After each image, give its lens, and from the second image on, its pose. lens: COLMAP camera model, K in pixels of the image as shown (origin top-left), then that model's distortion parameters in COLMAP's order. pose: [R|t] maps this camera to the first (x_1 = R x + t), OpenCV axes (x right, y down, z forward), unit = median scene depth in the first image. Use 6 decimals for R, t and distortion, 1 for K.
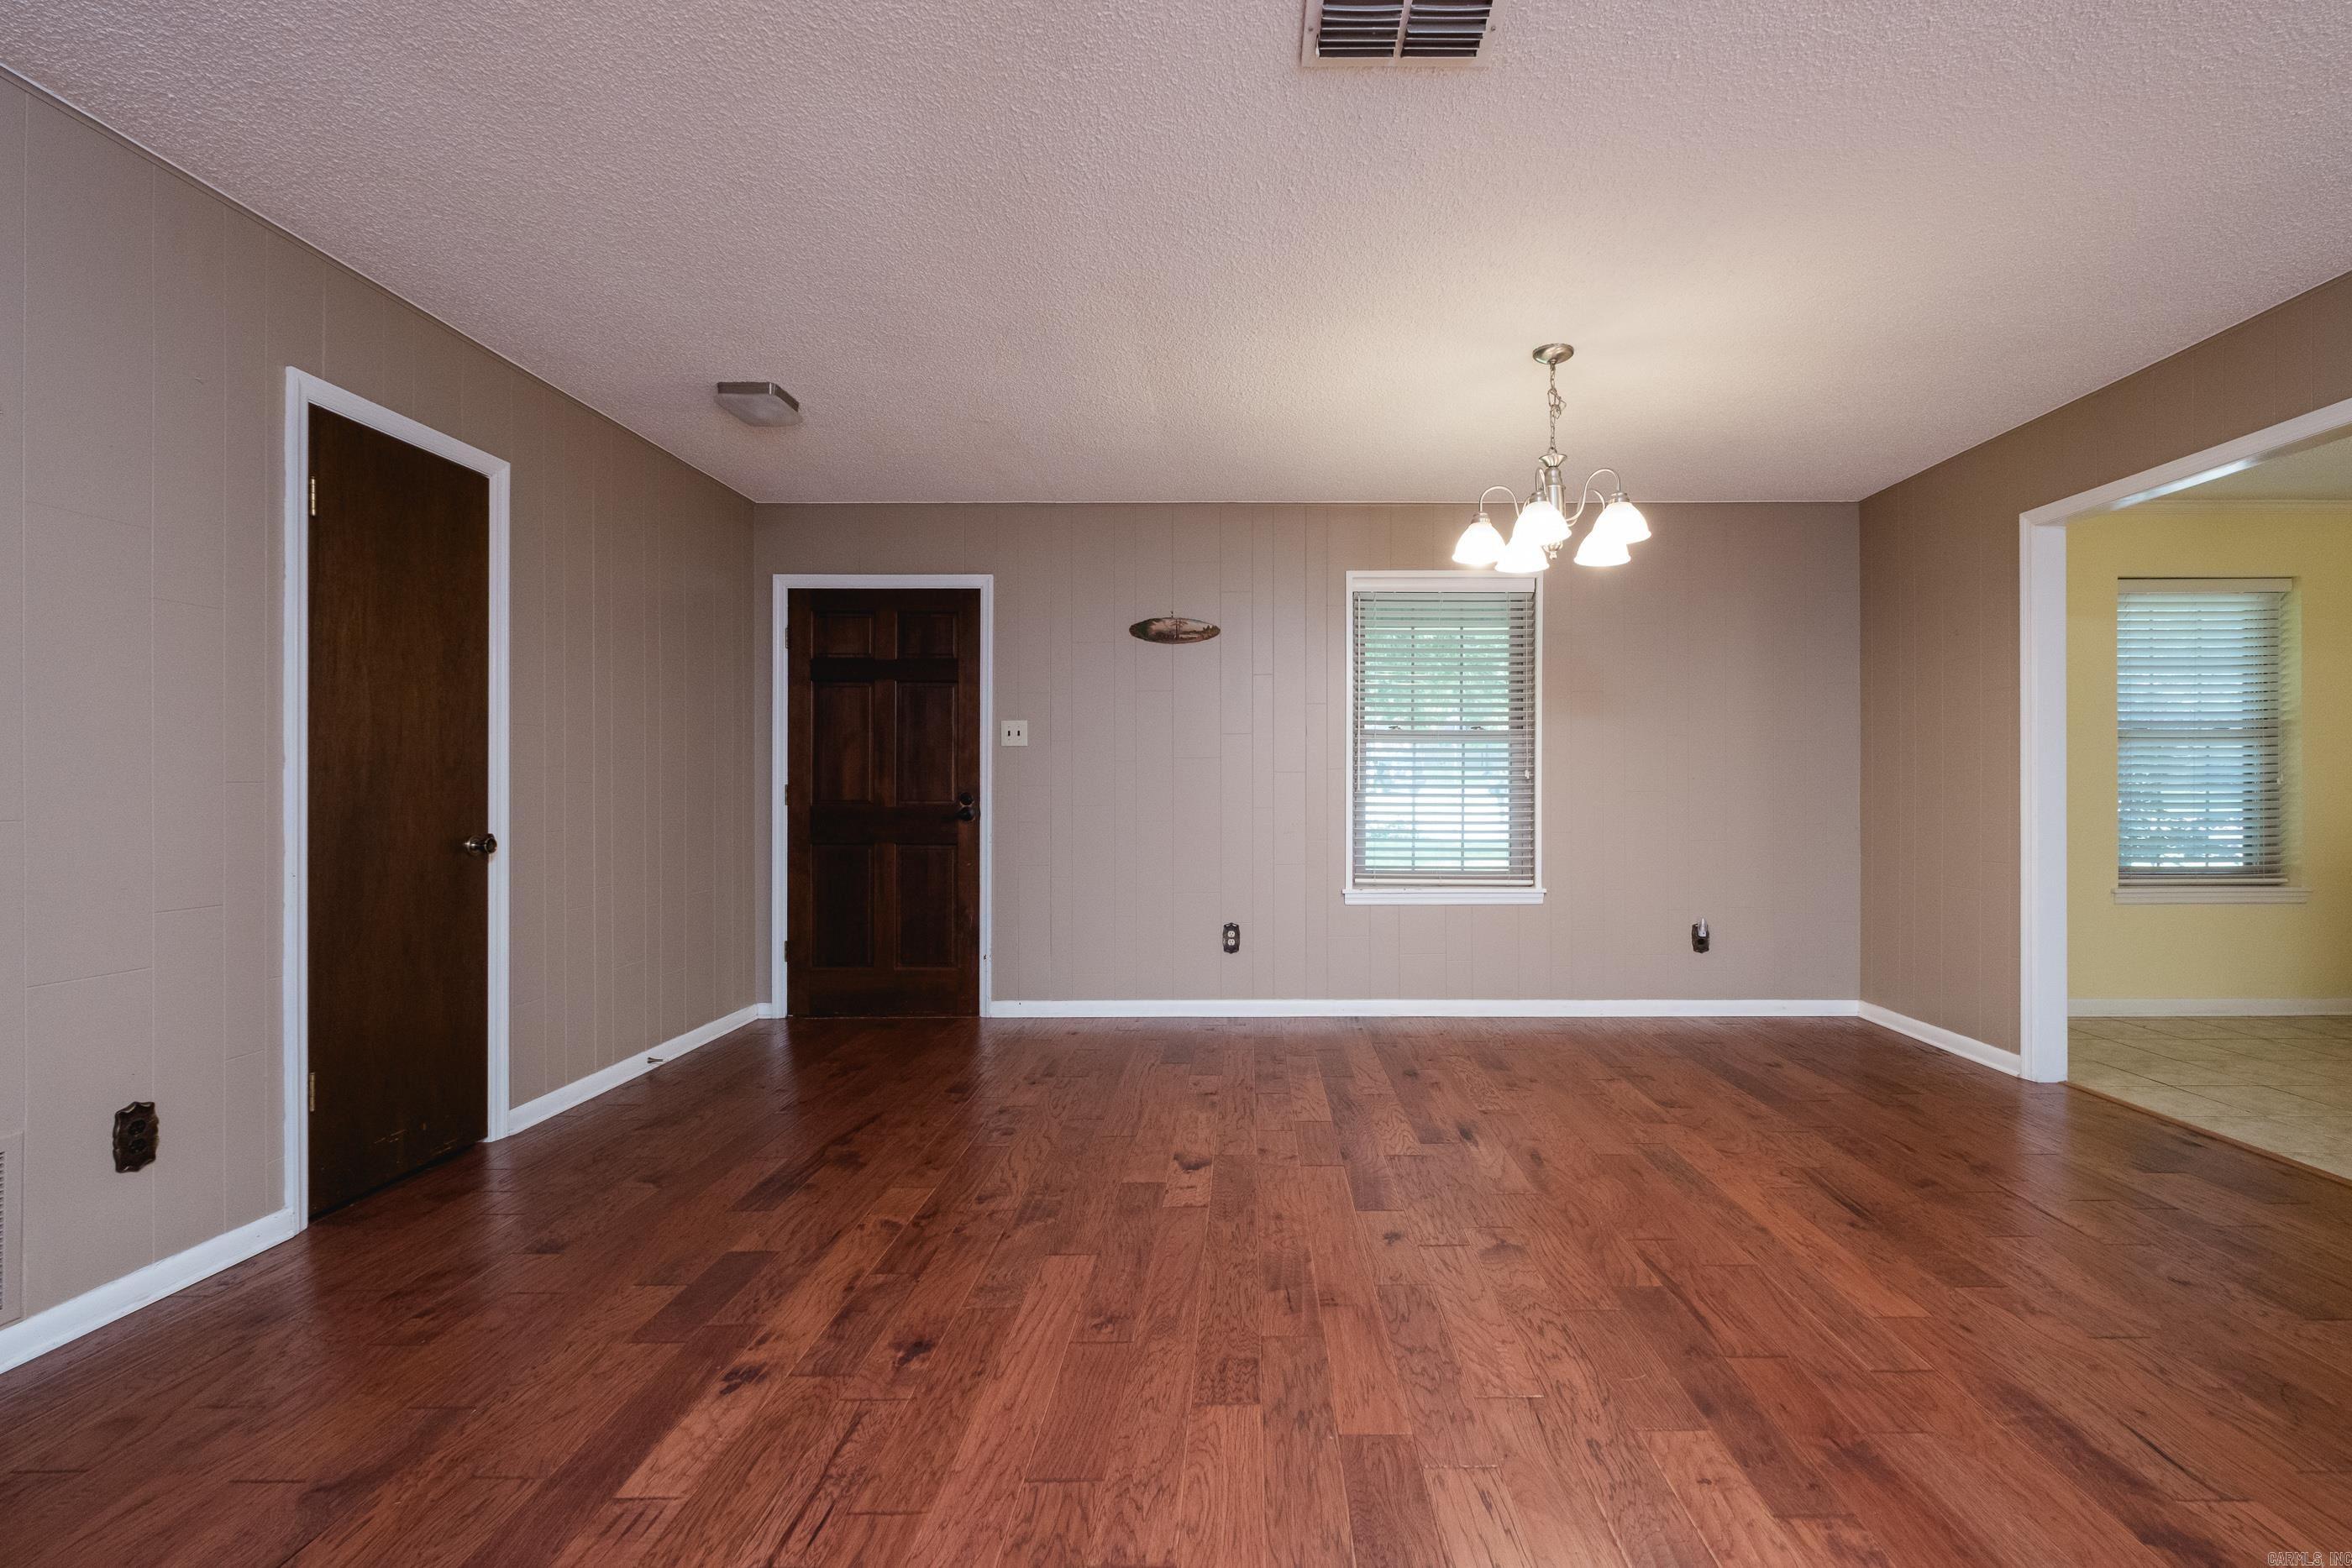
lens RADIAL K [[1022.8, 0, 1247.7], [0, 1022.8, 790.7], [0, 0, 1]] dist [-0.001160, -0.000432]
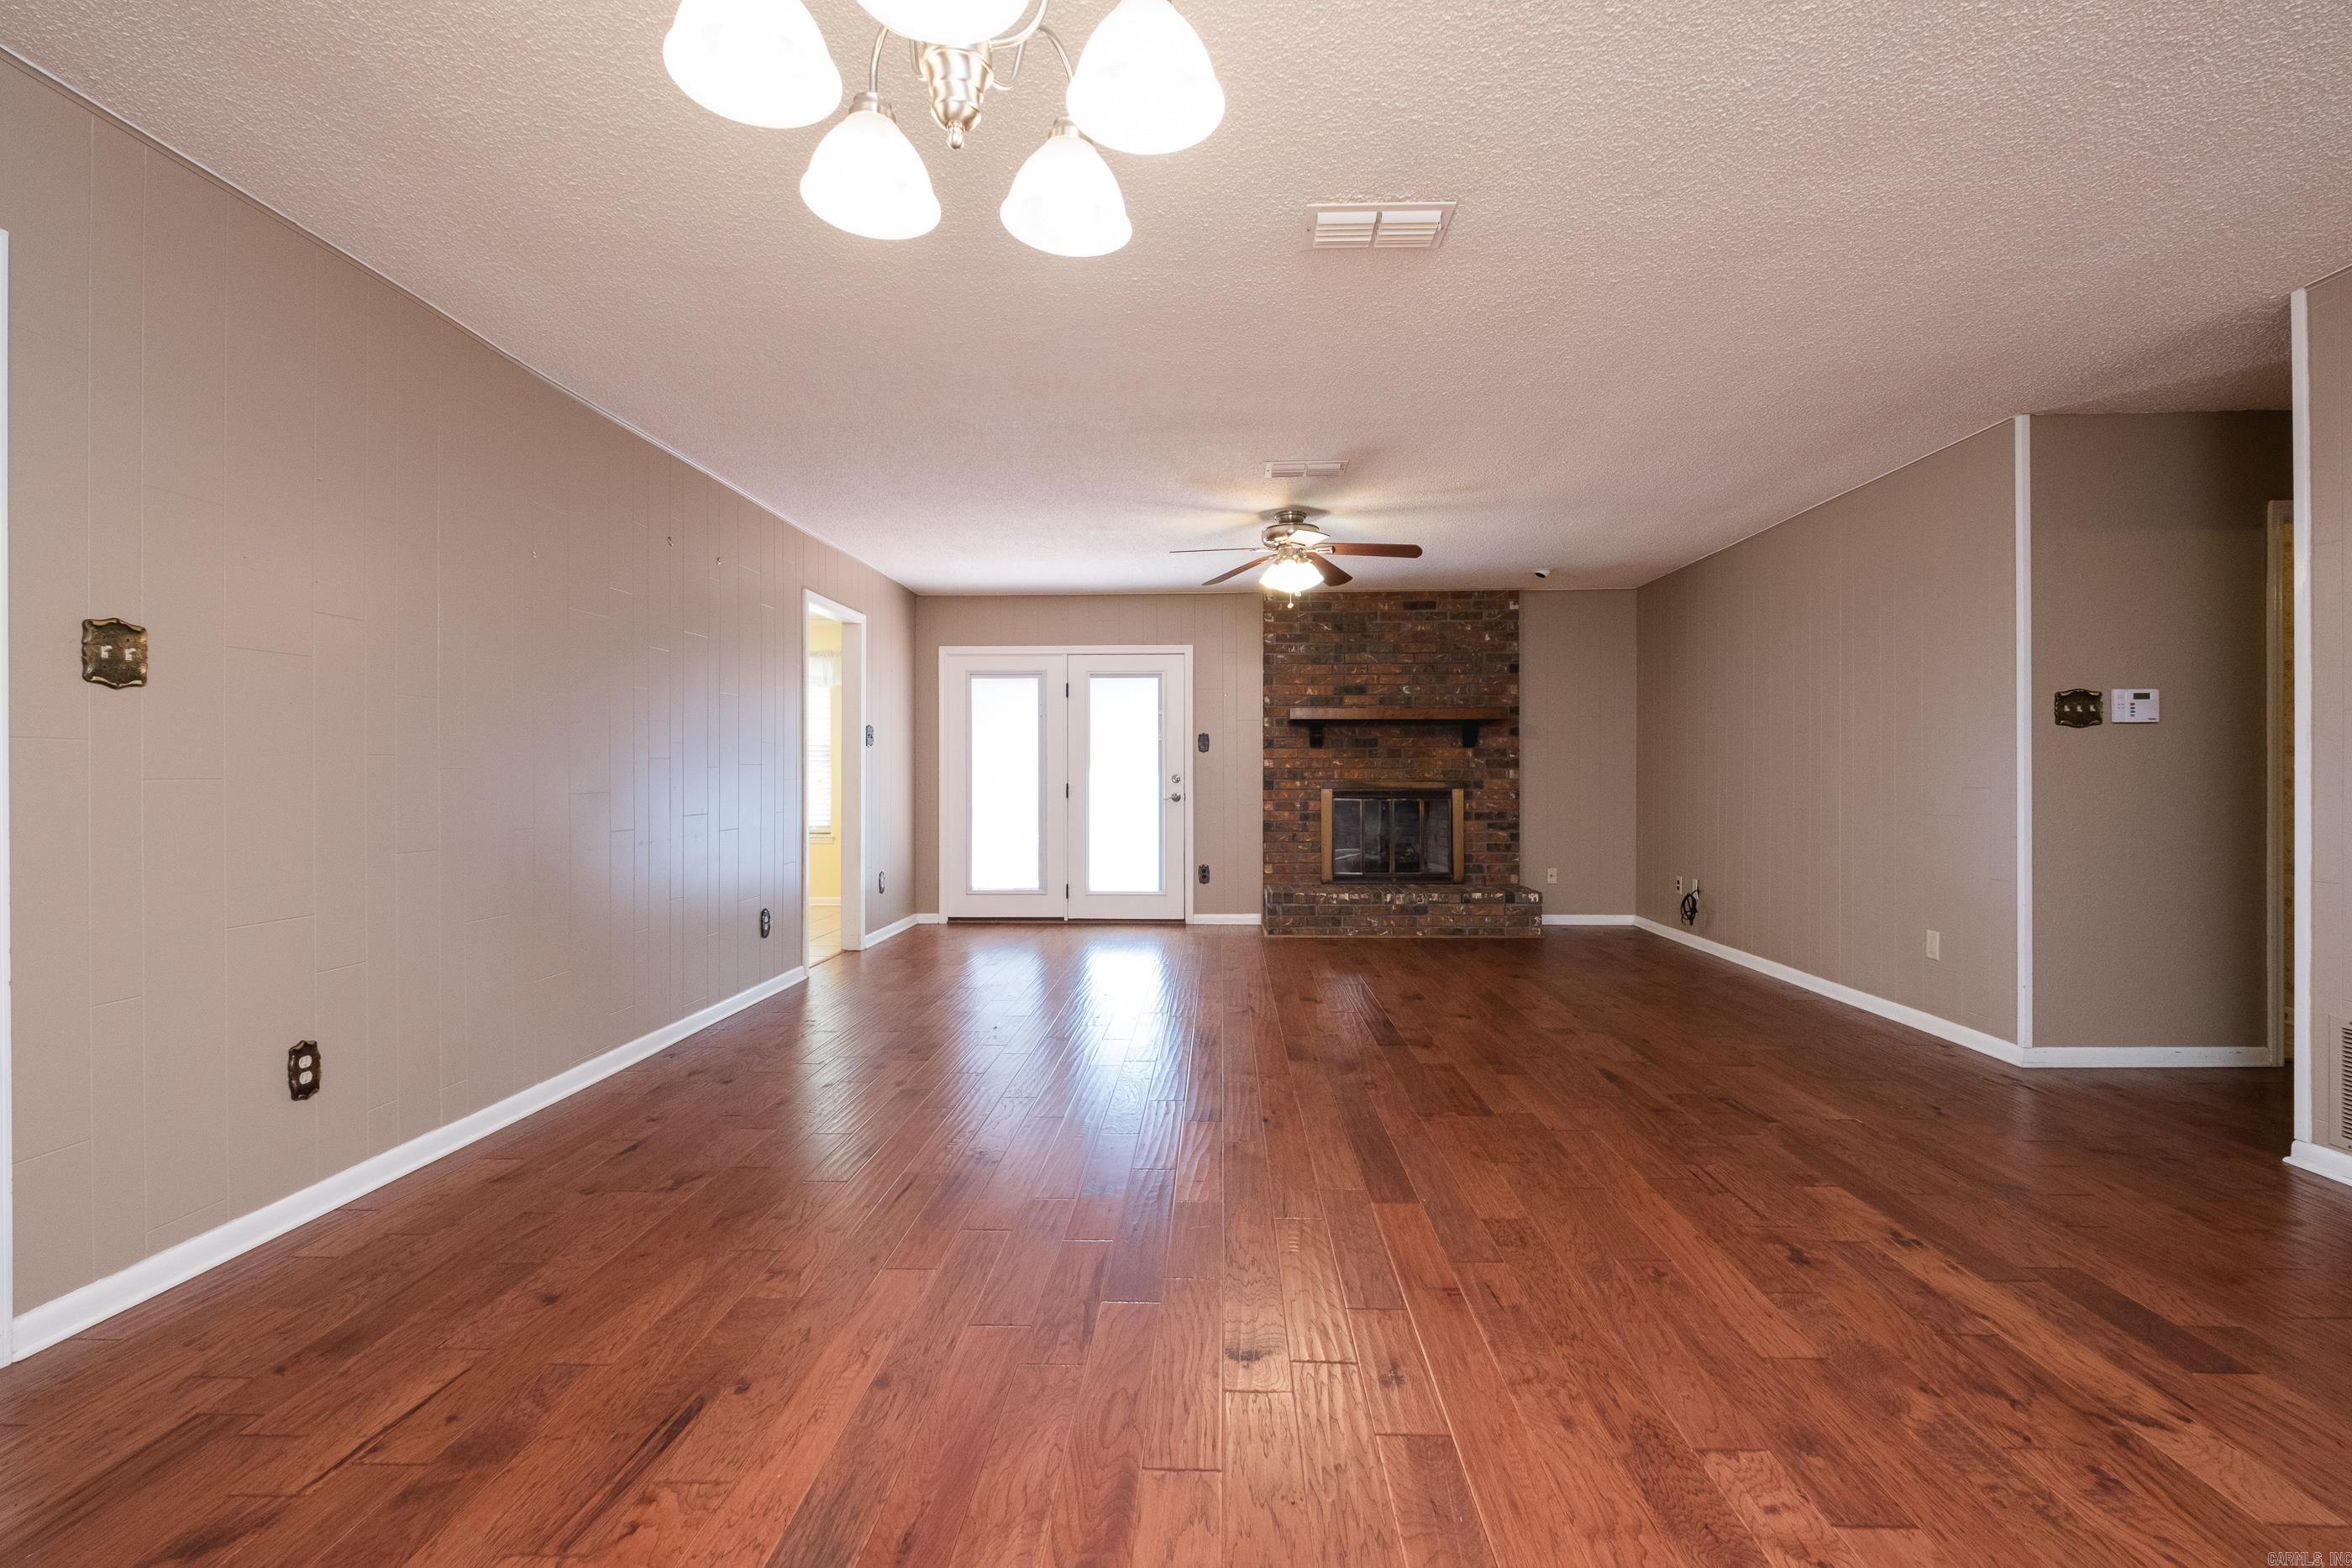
lens RADIAL K [[1040.6, 0, 1187.8], [0, 1040.6, 772.4], [0, 0, 1]] dist [-0.001129, -0.000001]
pose [[-0.999518, 0.003840, 0.030805, 0.133644], [0.003620, 0.999967, -0.007204, 0.000697], [-0.030831, -0.007089, -0.999499, 0.891001]]
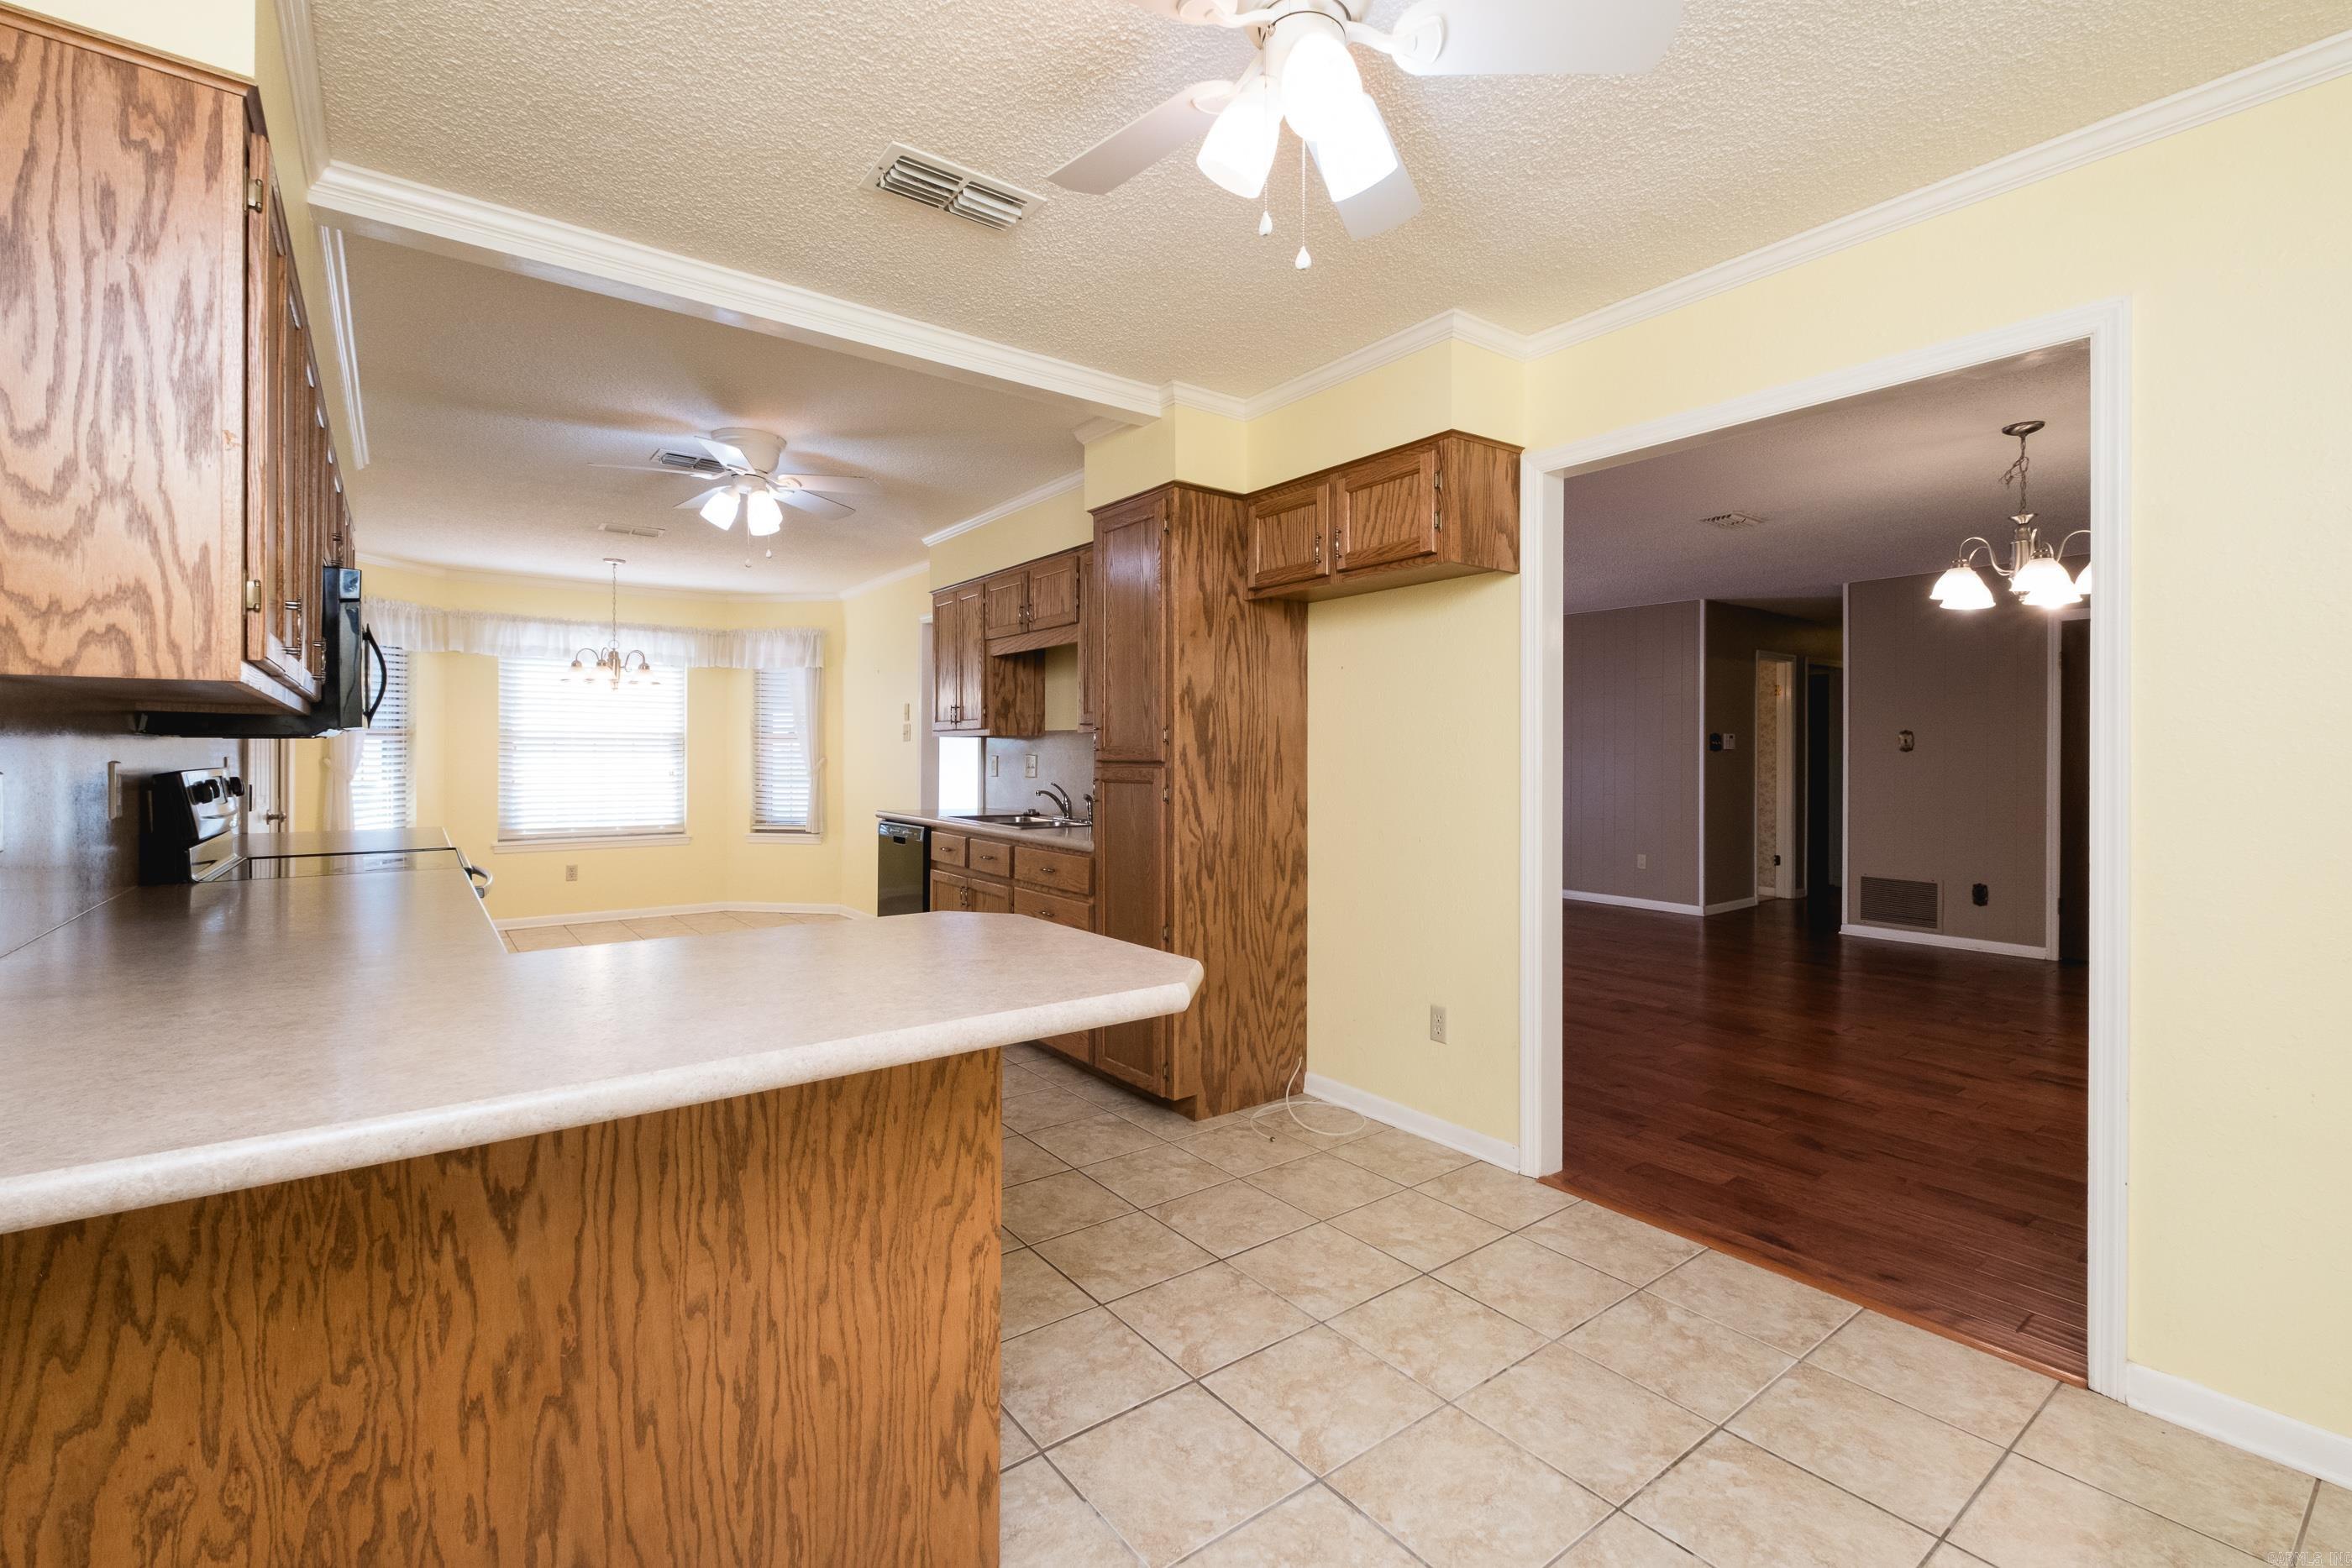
lens RADIAL K [[1040.6, 0, 1187.8], [0, 1040.6, 772.4], [0, 0, 1]] dist [-0.001129, -0.000001]
pose [[-0.790555, 0.007459, -0.612346, 1.154390], [-0.001938, 0.999890, 0.014682, -0.026735], [0.612388, 0.012794, -0.790454, 0.874401]]
